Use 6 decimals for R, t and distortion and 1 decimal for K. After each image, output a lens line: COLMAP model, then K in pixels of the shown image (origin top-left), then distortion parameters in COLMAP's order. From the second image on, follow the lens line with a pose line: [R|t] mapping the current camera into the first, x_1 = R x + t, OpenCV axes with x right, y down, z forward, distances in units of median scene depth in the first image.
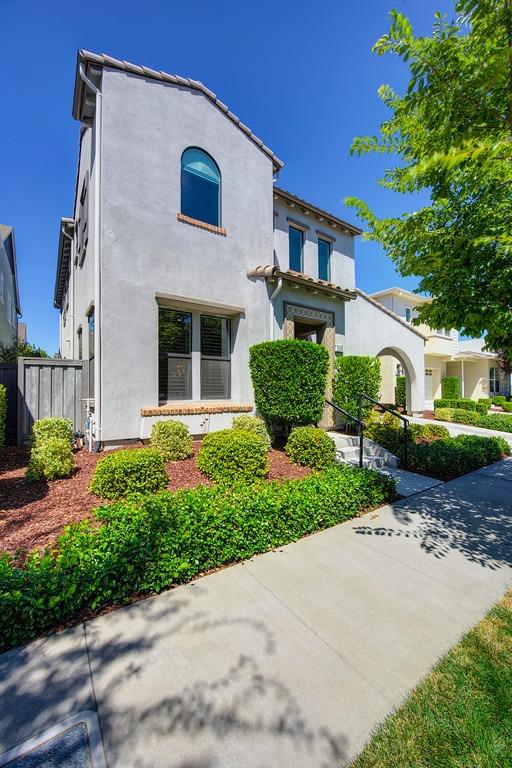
lens RADIAL K [[303.2, 0, 256.3], [0, 303.2, 384.8], [0, 0, 1]] dist [-0.004281, -0.000172]
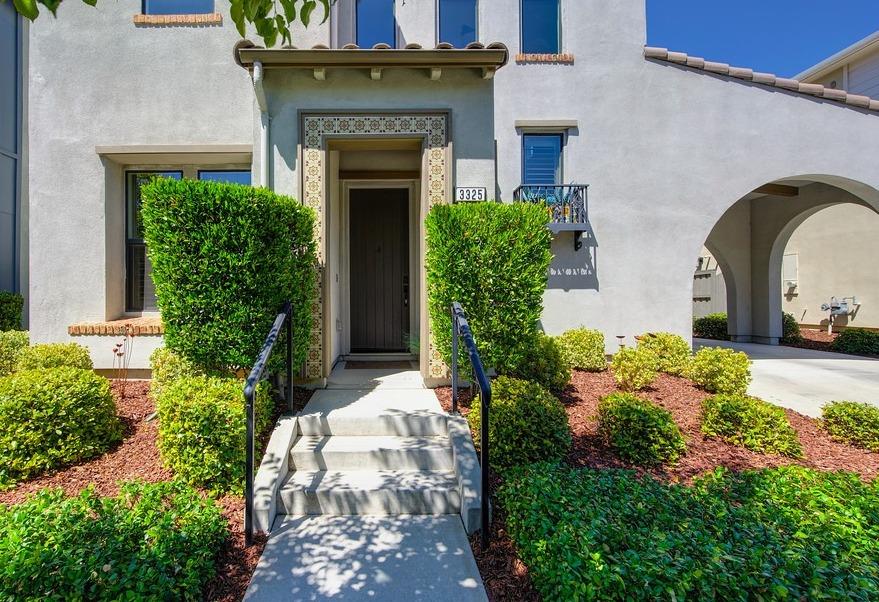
lens RADIAL K [[390.4, 0, 386.4], [0, 390.4, 296.2], [0, 0, 1]] dist [-0.000393, -0.000930]
pose [[0.809436, -0.006439, -0.587173, 0.630008], [0.014721, 0.999848, 0.009329, 0.018327], [0.587024, -0.016195, 0.809408, 0.634475]]
